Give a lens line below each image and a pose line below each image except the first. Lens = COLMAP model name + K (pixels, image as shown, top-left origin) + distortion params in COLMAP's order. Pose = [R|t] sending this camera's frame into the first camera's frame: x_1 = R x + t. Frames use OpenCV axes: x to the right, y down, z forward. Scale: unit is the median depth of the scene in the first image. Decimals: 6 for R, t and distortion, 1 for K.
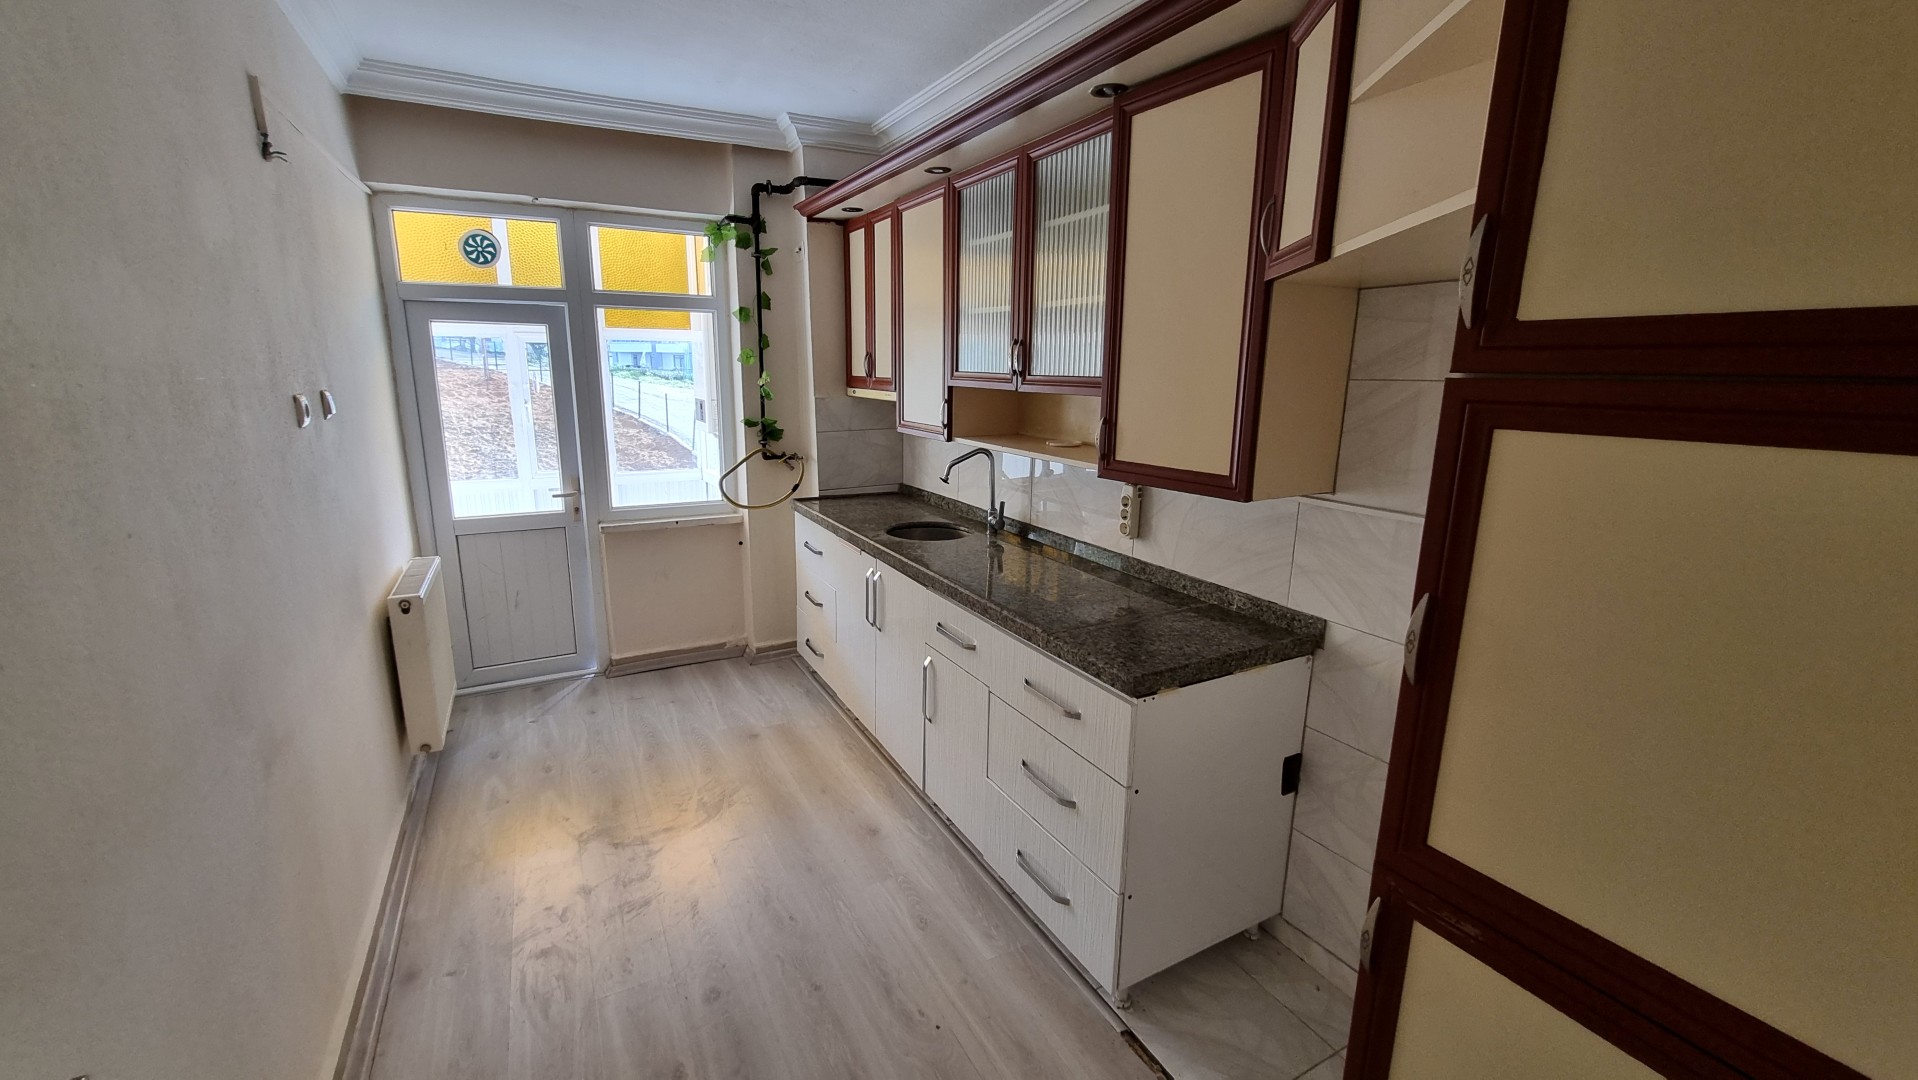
lens RADIAL K [[751.9, 0, 928.6], [0, 751.9, 533.7], [0, 0, 1]] dist [0.000441, -0.001949]
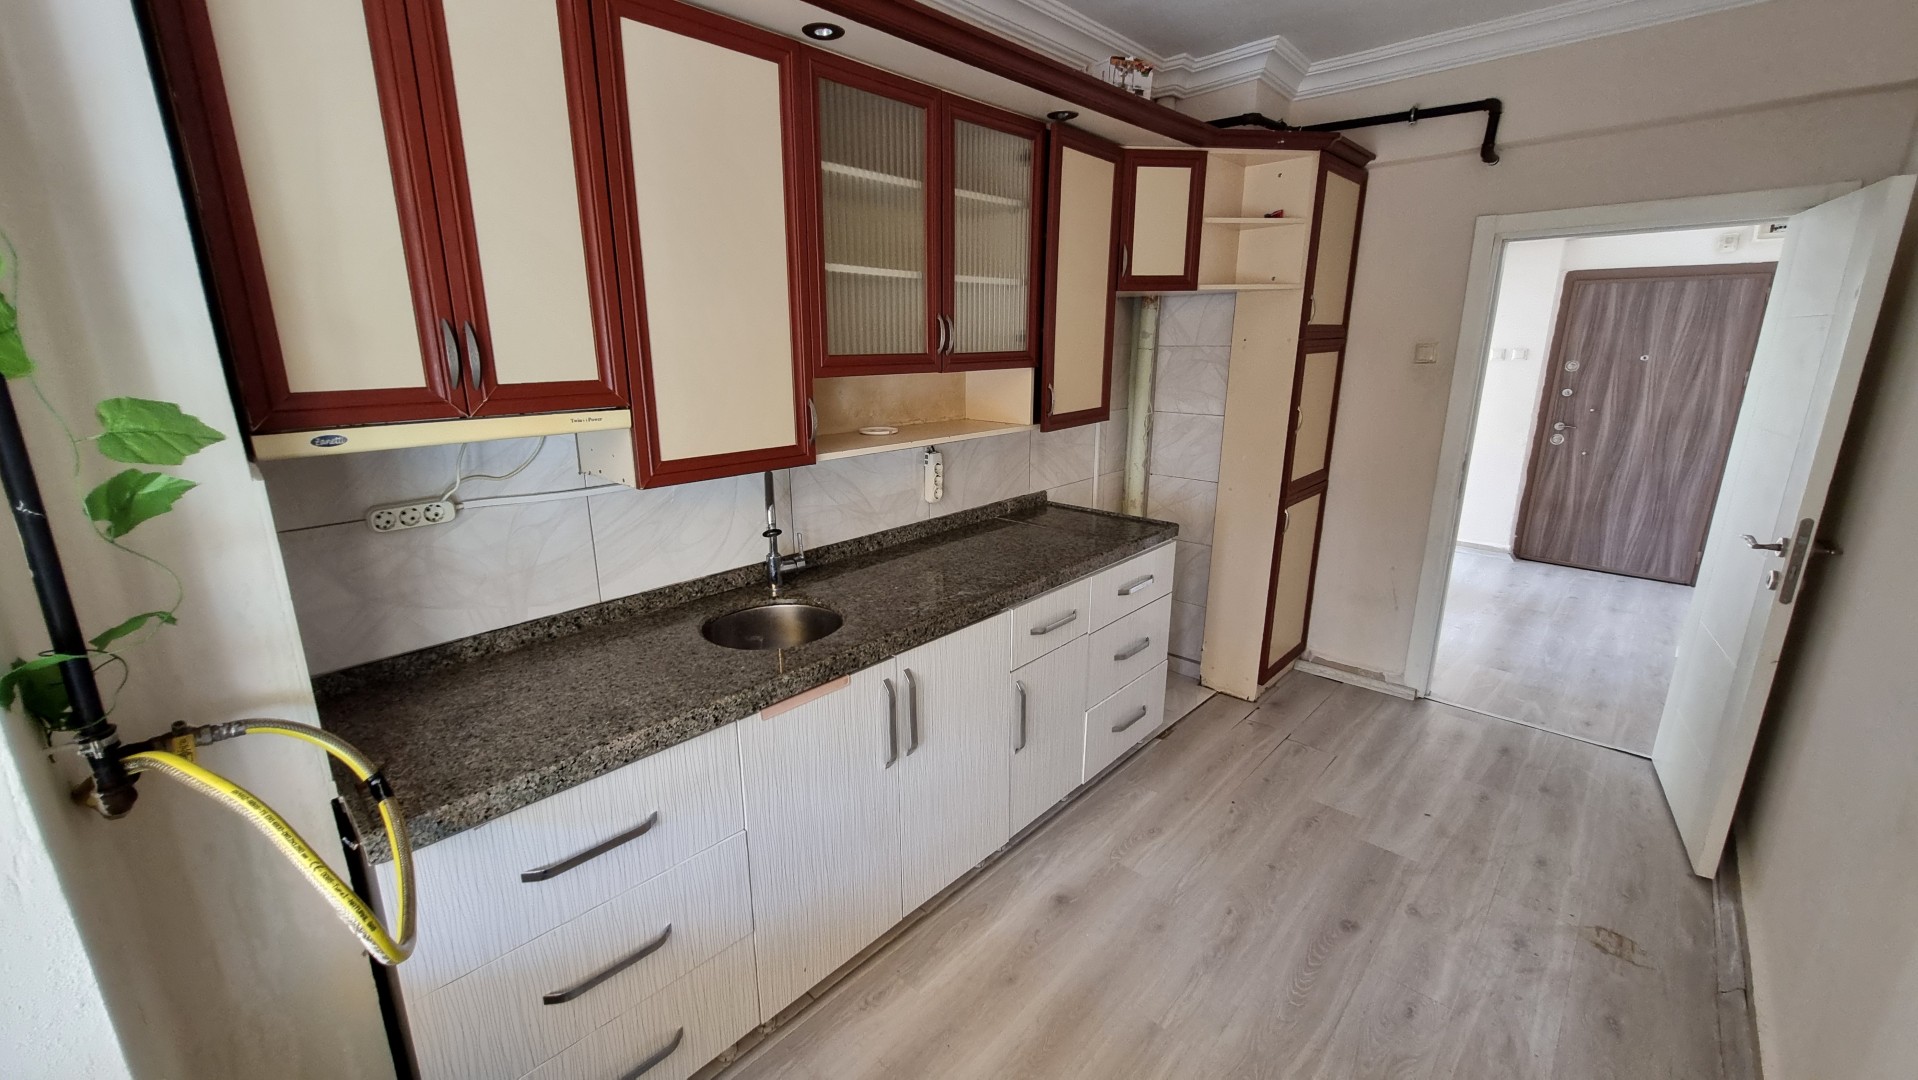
lens RADIAL K [[743.3, 0, 946.1], [0, 743.3, 526.6], [0, 0, 1]] dist [0.001607, 0.000119]
pose [[-0.324967, -0.237272, 0.915477, -0.832946], [0.213369, 0.924663, 0.315392, -0.337169], [-0.921341, 0.297826, -0.249859, 1.437633]]
